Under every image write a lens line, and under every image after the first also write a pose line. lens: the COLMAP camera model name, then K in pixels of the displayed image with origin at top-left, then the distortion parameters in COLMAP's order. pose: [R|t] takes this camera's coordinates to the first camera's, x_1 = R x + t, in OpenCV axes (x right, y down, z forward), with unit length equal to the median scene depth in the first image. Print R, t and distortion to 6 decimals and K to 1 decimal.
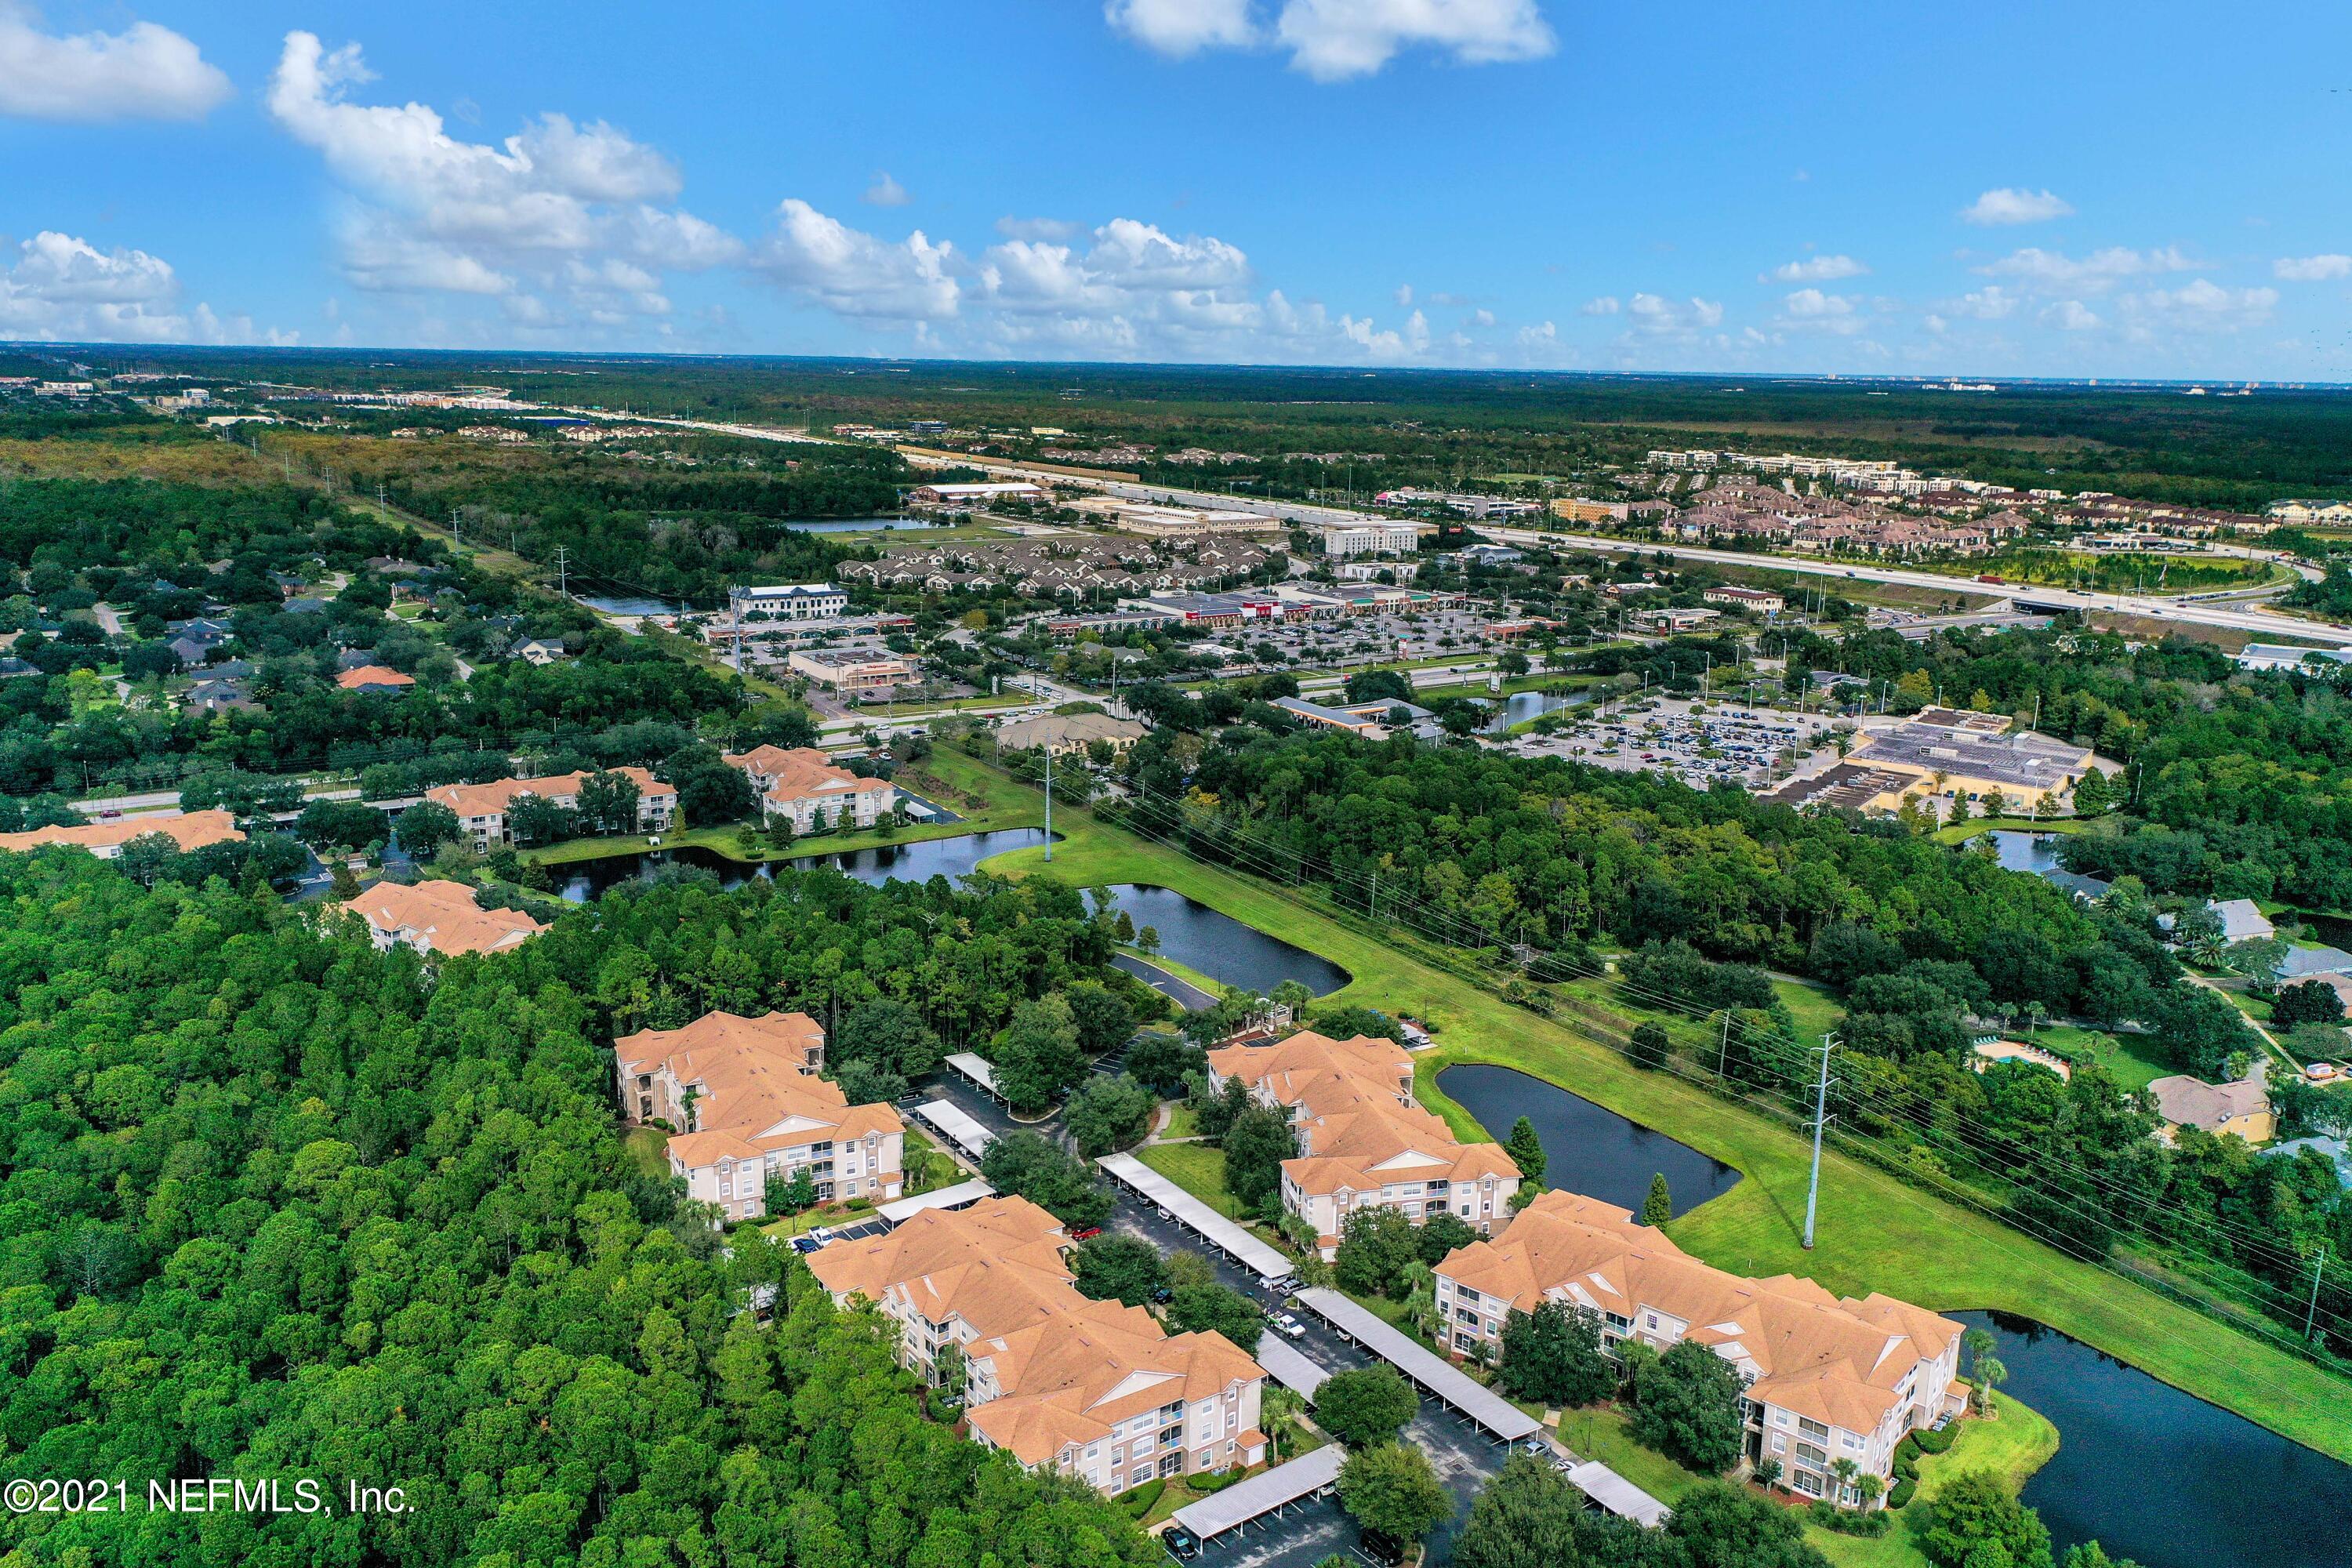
lens RADIAL K [[1867.9, 0, 1176.0], [0, 1867.9, 784.0], [0, 0, 1]] dist [0.011615, -0.000478]
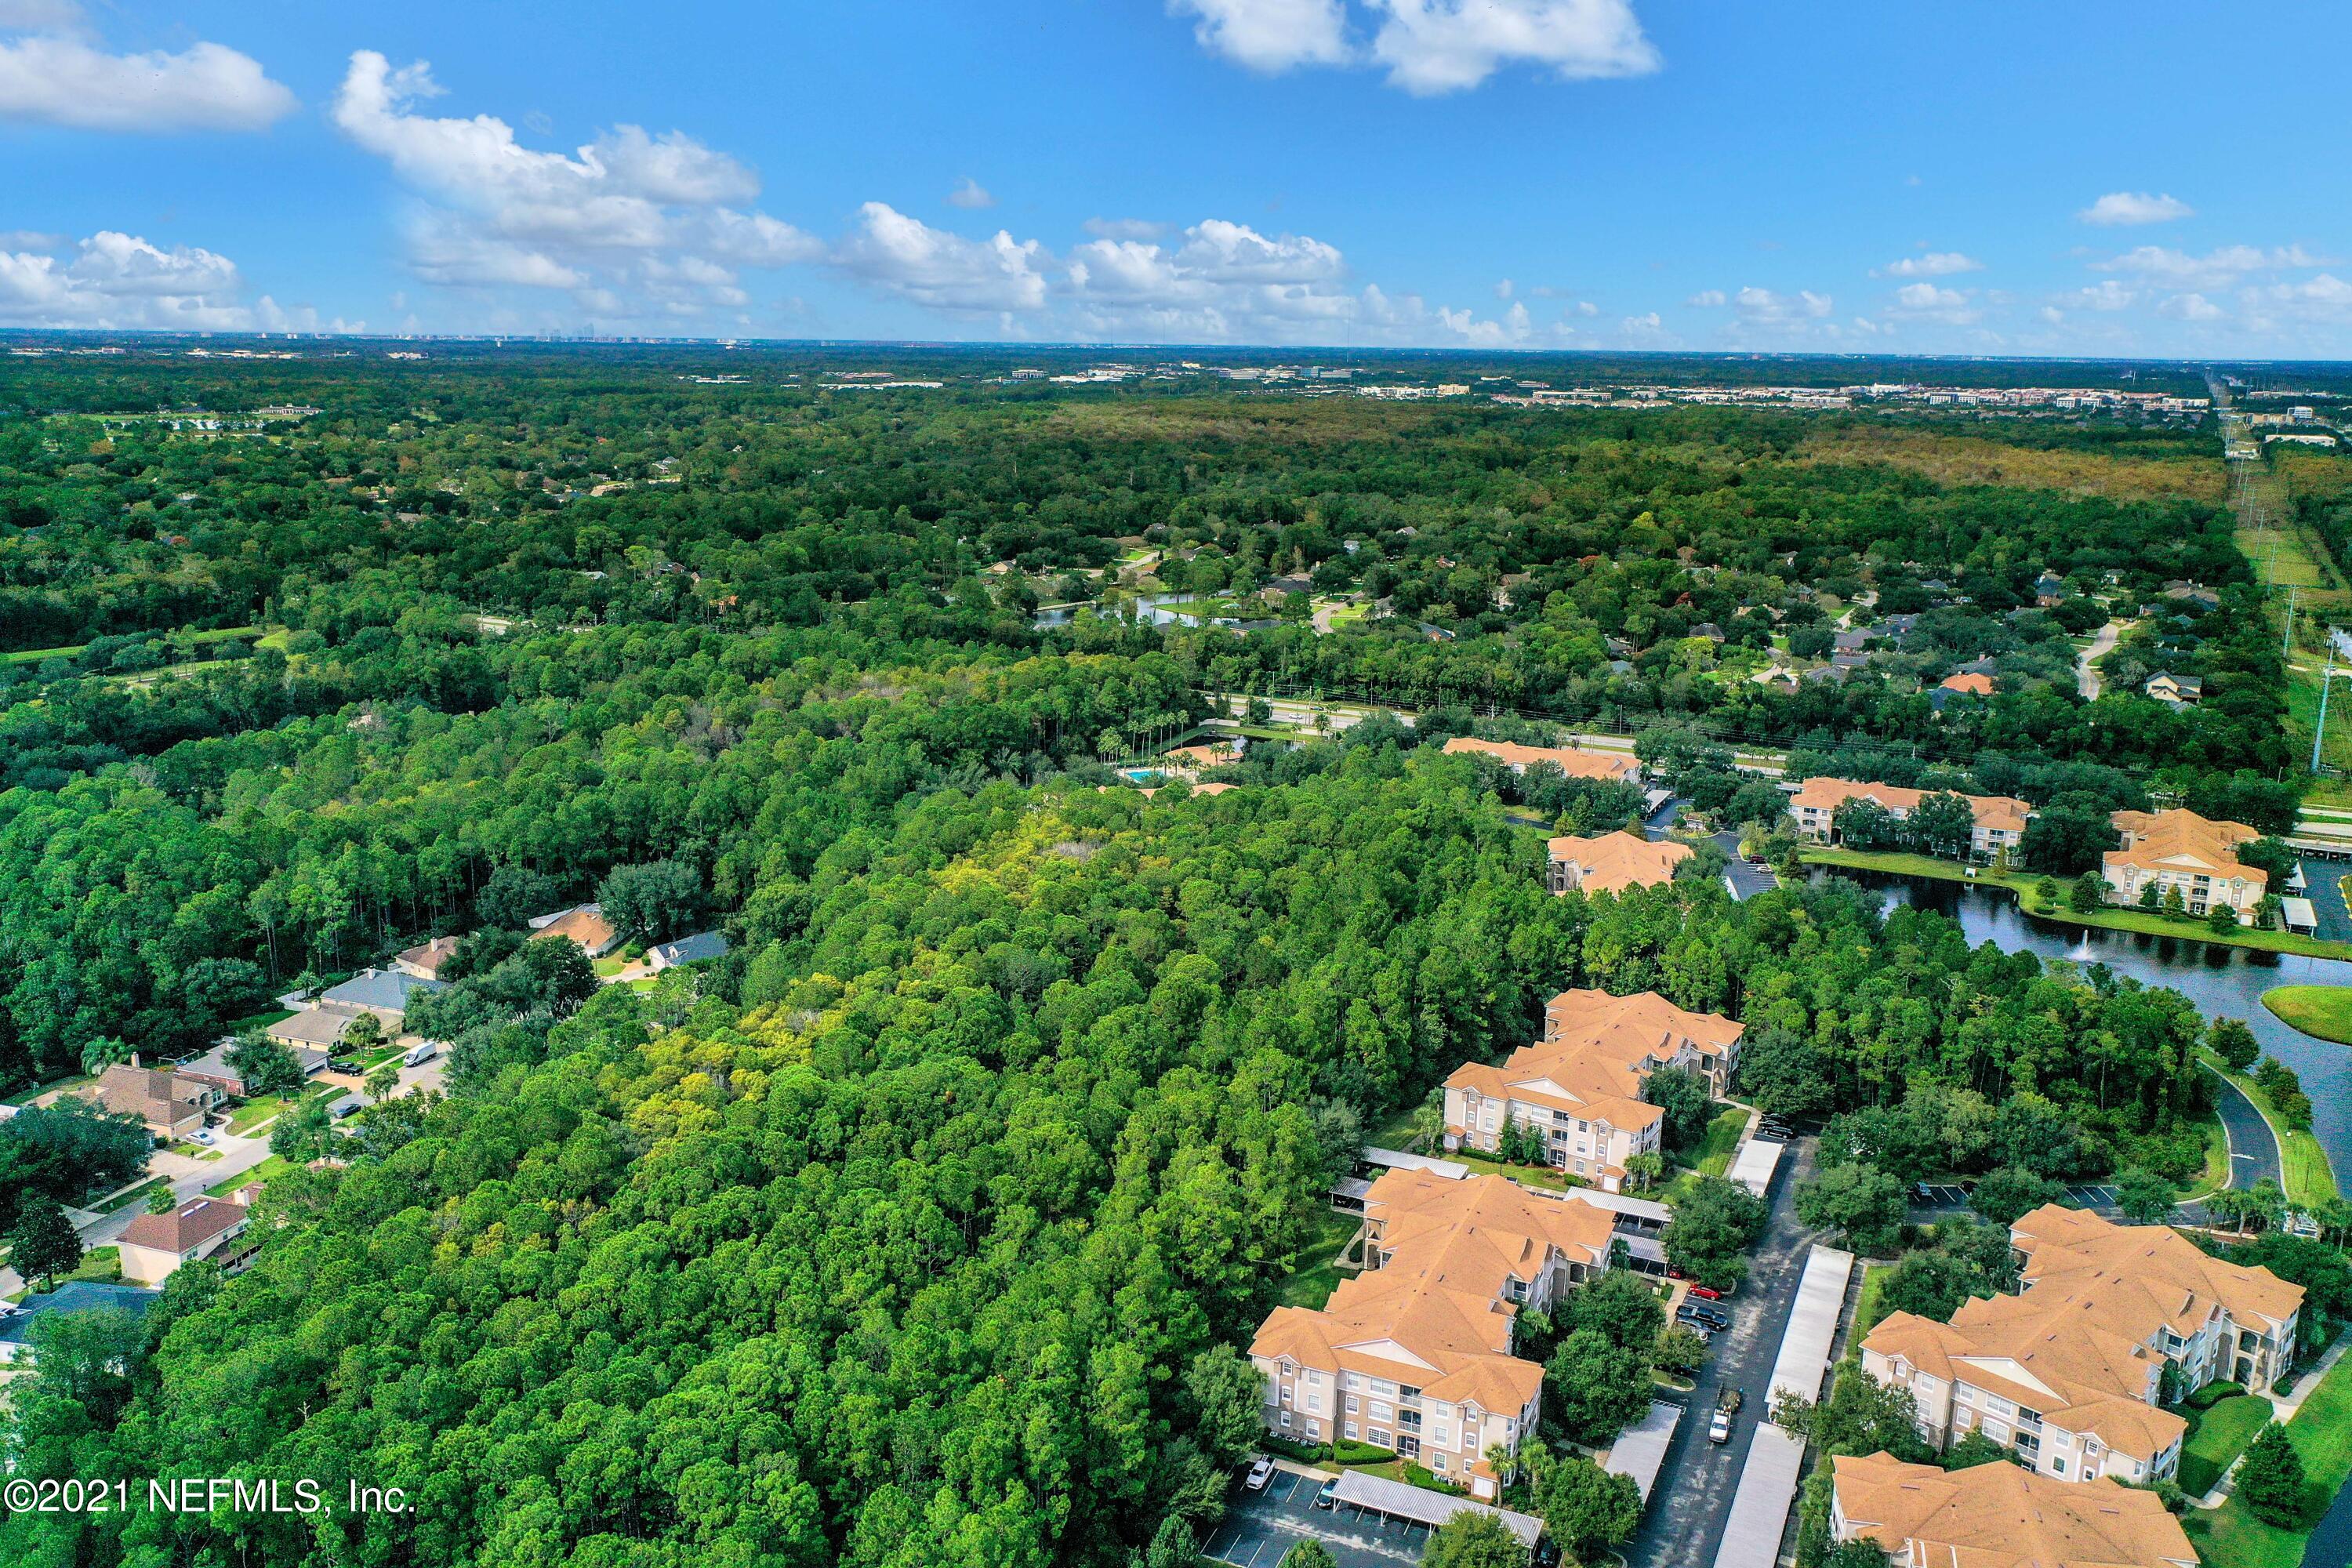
lens RADIAL K [[1867.9, 0, 1176.0], [0, 1867.9, 784.0], [0, 0, 1]] dist [0.011615, -0.000478]
pose [[0.475432, 0.187845, -0.859464, 0.680916], [-0.197825, 0.974746, 0.103609, -0.064406], [0.857222, 0.120764, 0.500586, 0.311844]]
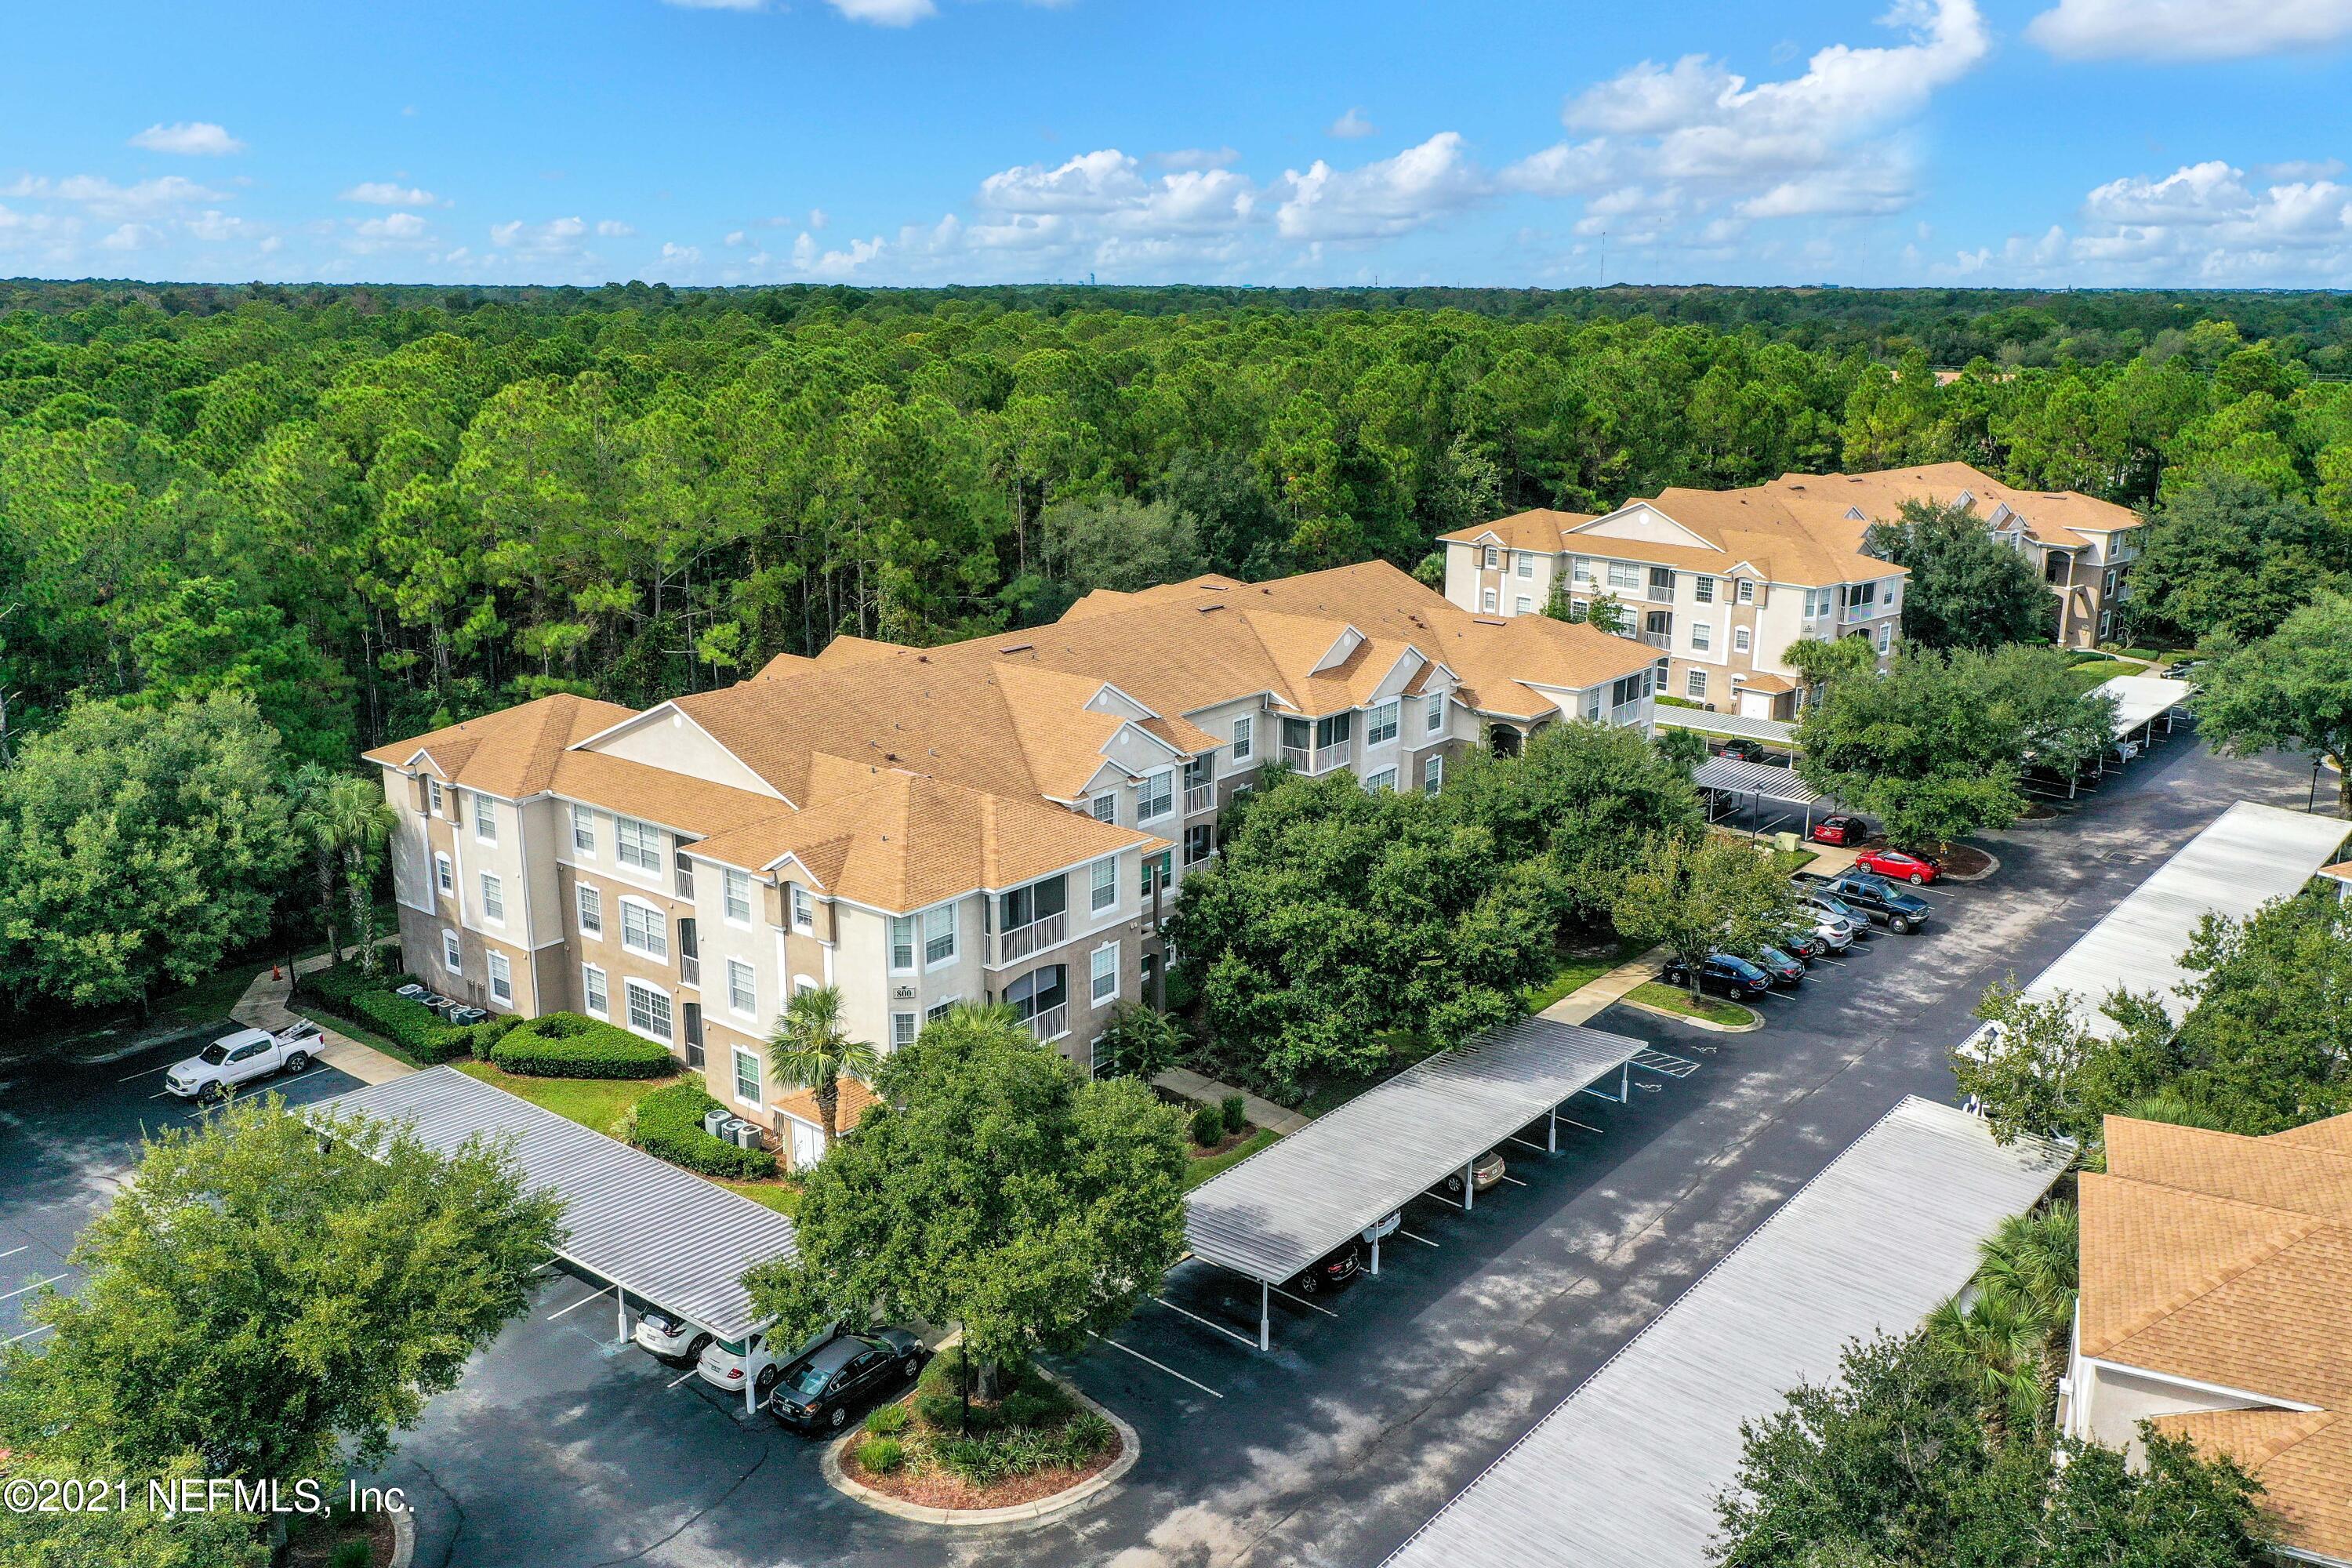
lens RADIAL K [[1867.9, 0, 1176.0], [0, 1867.9, 784.0], [0, 0, 1]] dist [0.011615, -0.000478]
pose [[0.235965, 0.226240, -0.945059, 0.290664], [-0.212872, 0.960935, 0.176890, 0.220484], [0.948159, 0.159437, 0.274907, 0.893925]]
